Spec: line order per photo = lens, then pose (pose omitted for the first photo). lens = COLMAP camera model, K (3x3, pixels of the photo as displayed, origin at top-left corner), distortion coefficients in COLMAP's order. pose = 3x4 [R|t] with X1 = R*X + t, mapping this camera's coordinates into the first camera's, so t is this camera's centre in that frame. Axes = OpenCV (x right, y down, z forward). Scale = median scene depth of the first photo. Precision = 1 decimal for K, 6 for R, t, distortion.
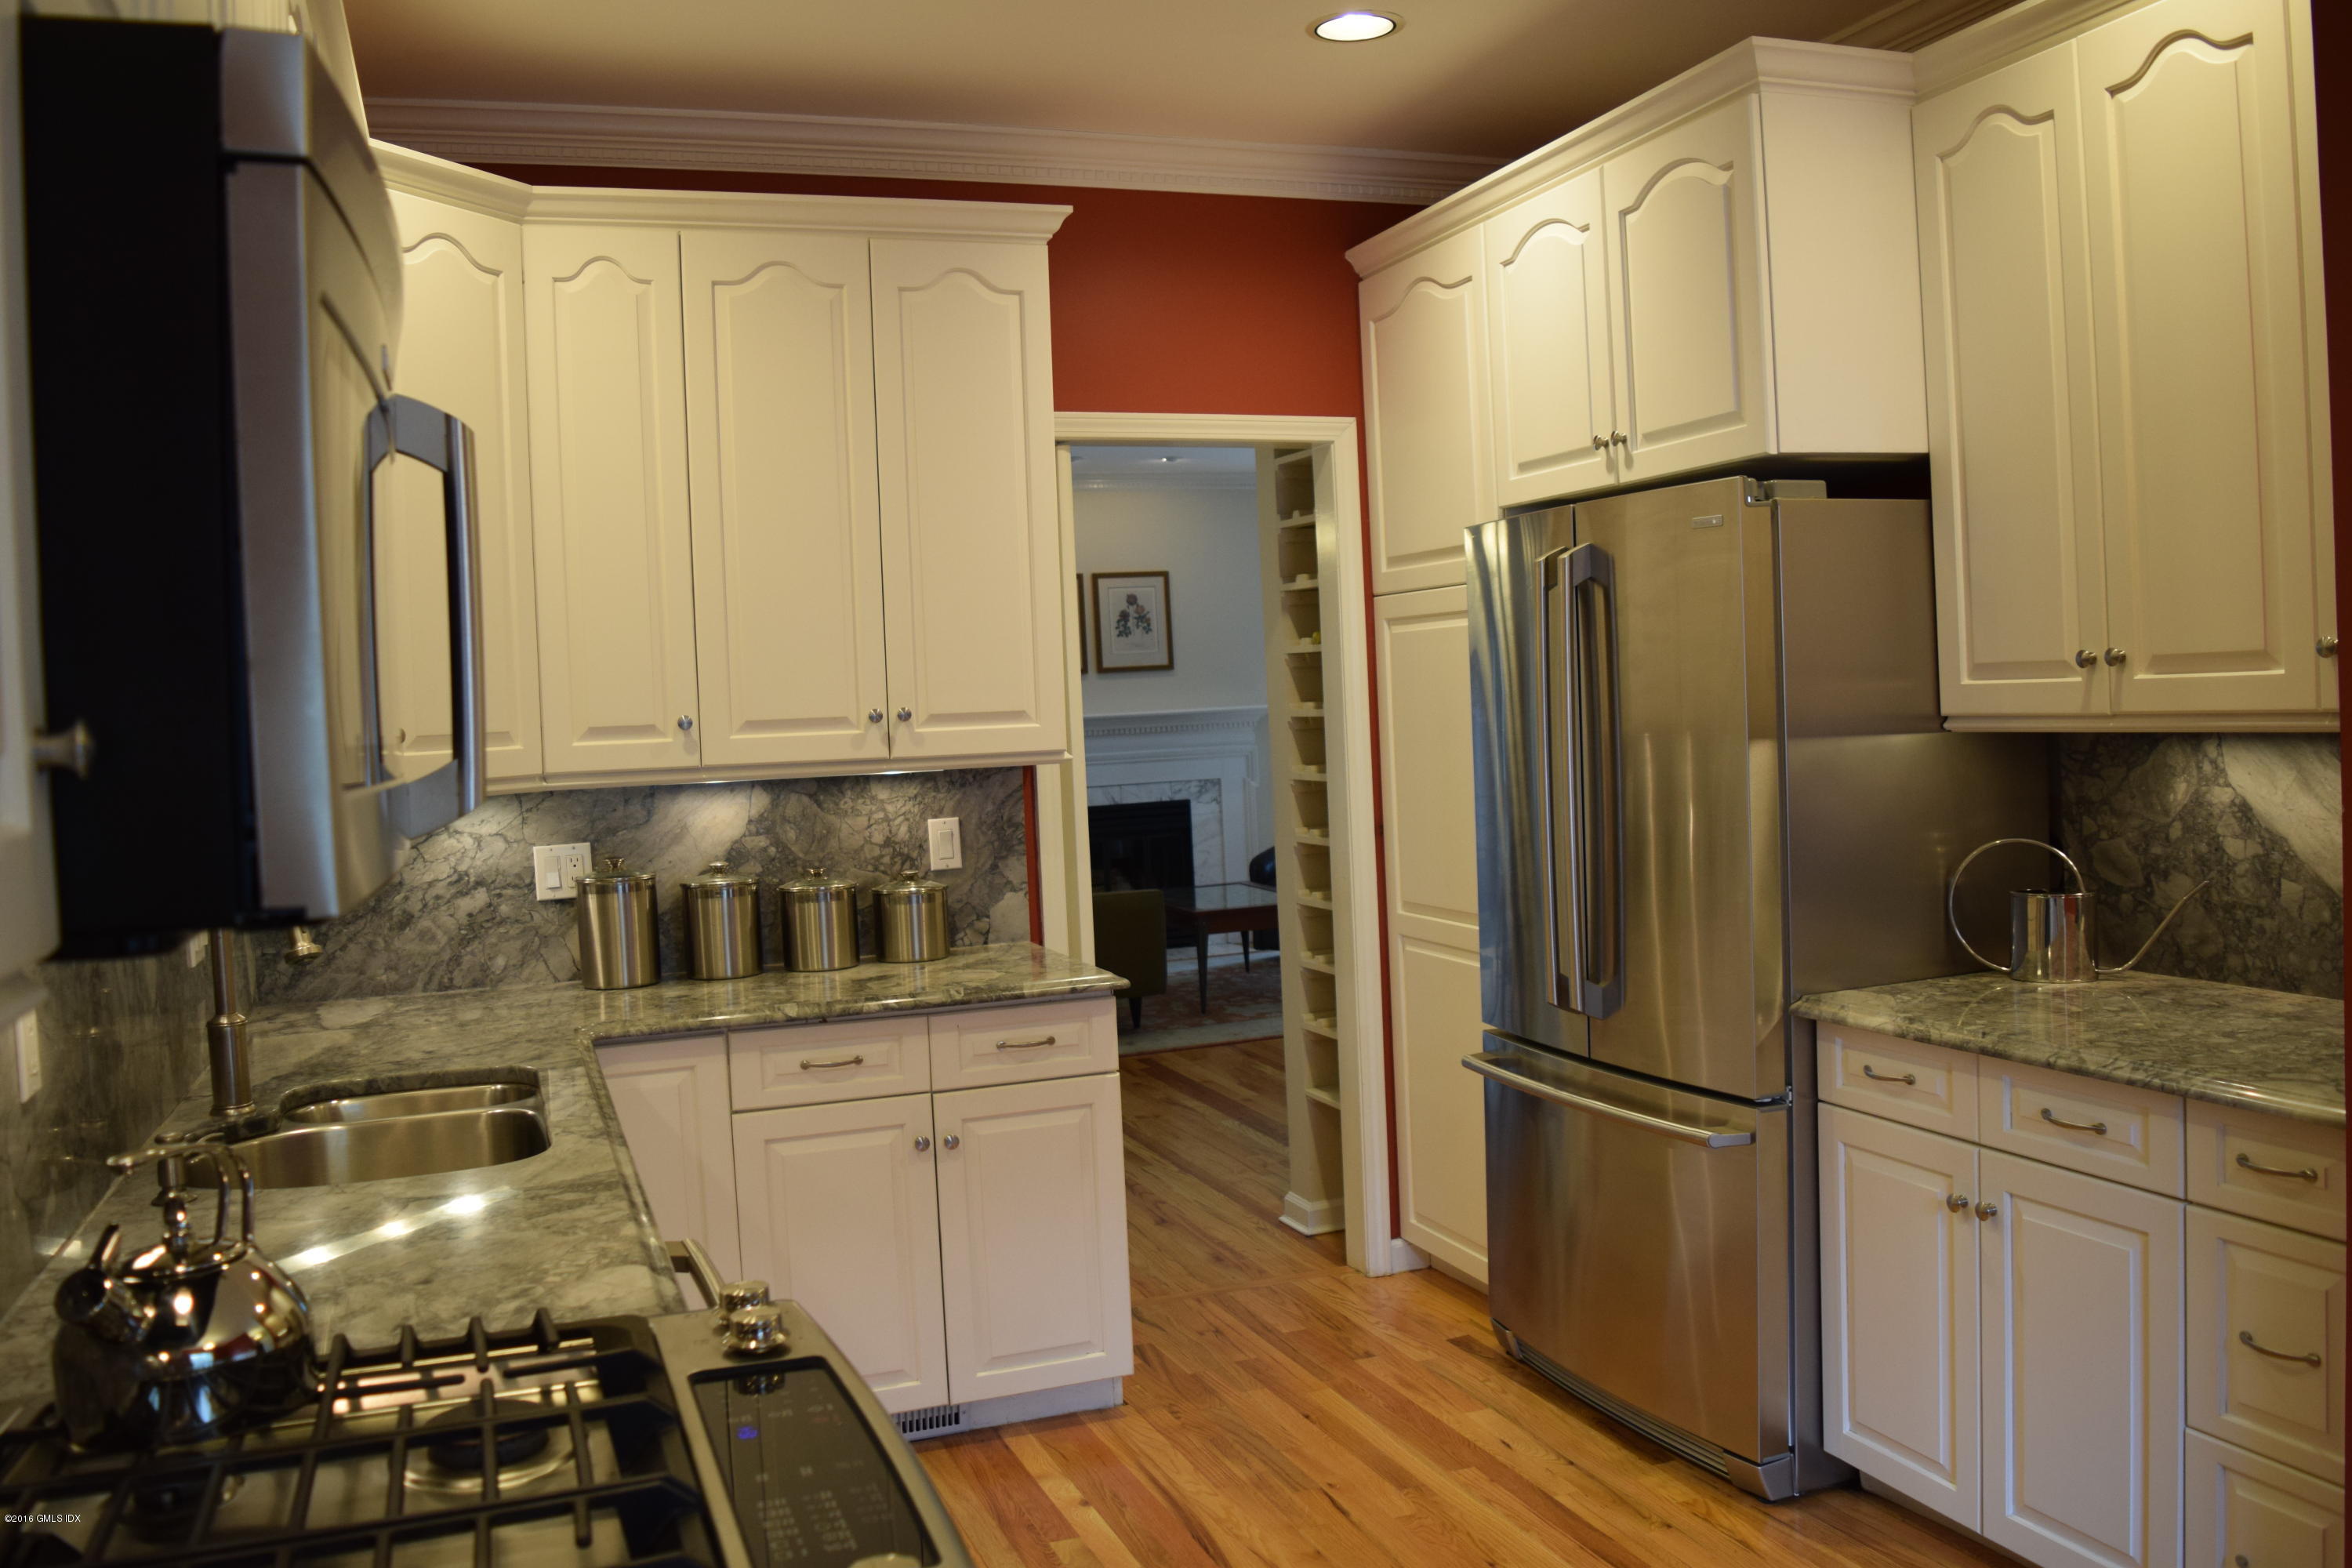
lens RADIAL K [[1883.5, 0, 1176.0], [0, 1883.5, 784.0], [0, 0, 1]] dist [-0.094282, 0.010475]
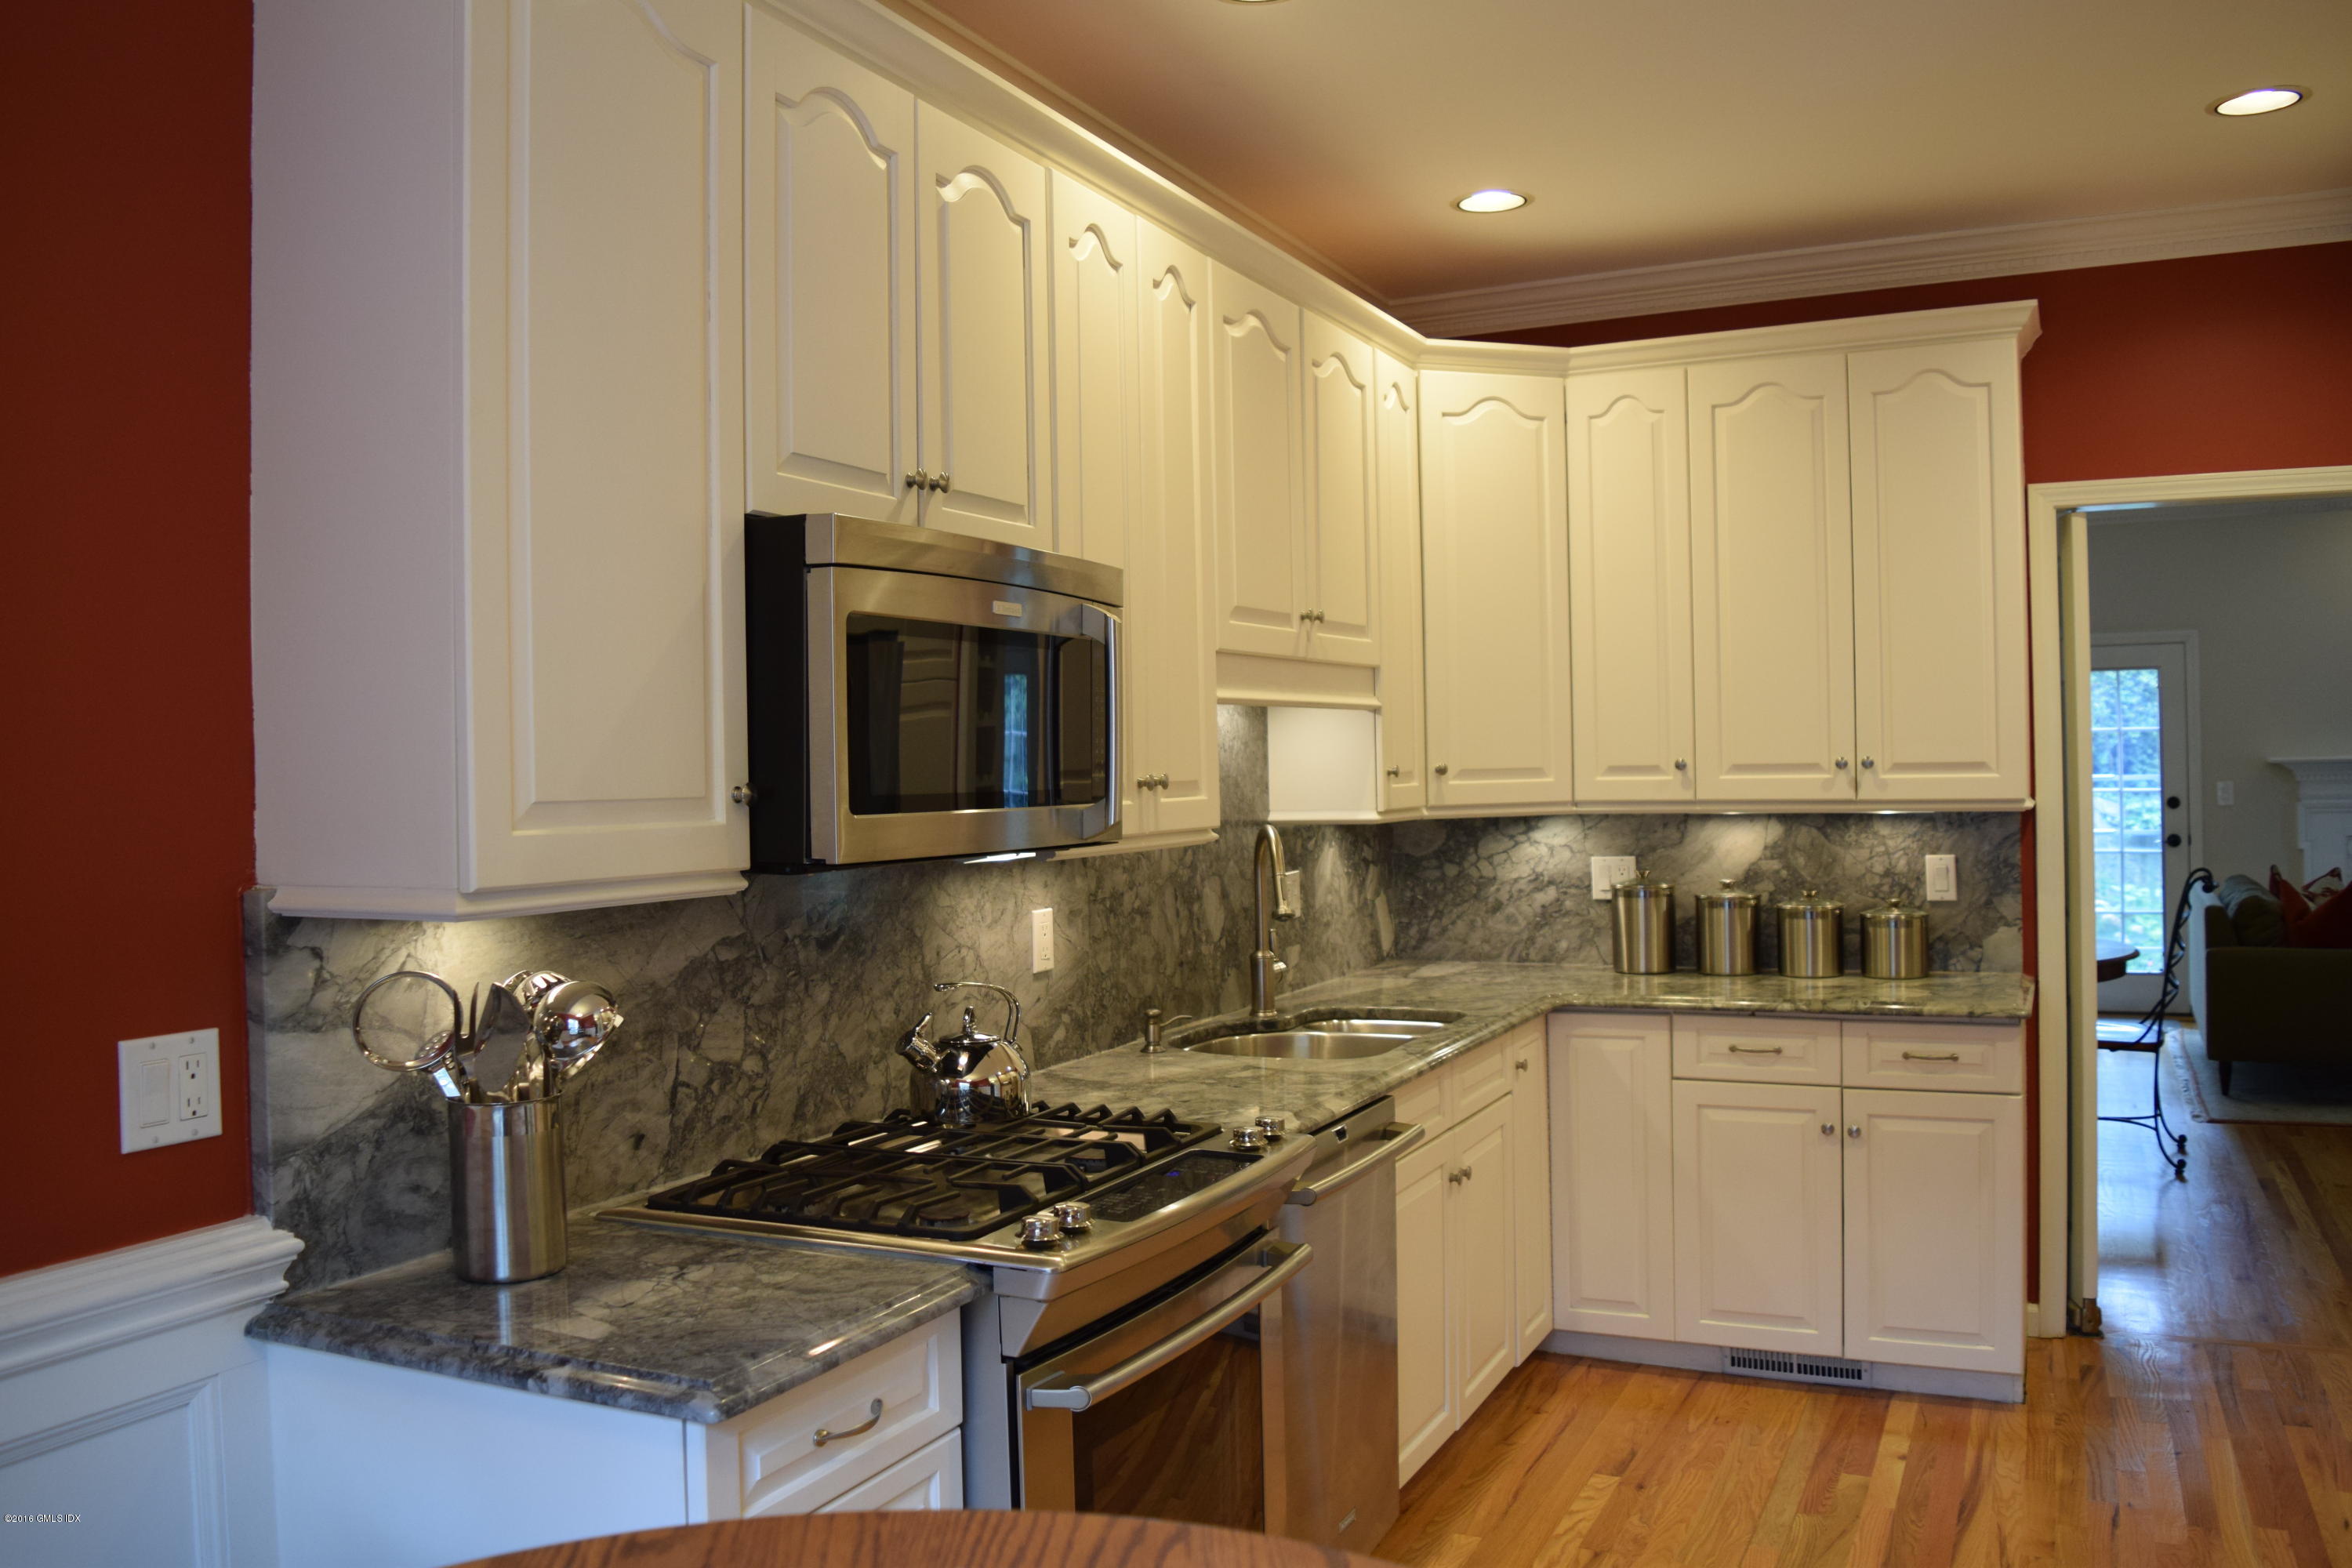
lens RADIAL K [[1883.5, 0, 1176.0], [0, 1883.5, 784.0], [0, 0, 1]] dist [-0.094282, 0.010475]
pose [[0.701043, 0.036886, -0.712165, 0.368044], [-0.041456, 0.999080, 0.010938, -0.018461], [0.711913, 0.021855, 0.701927, -0.104366]]
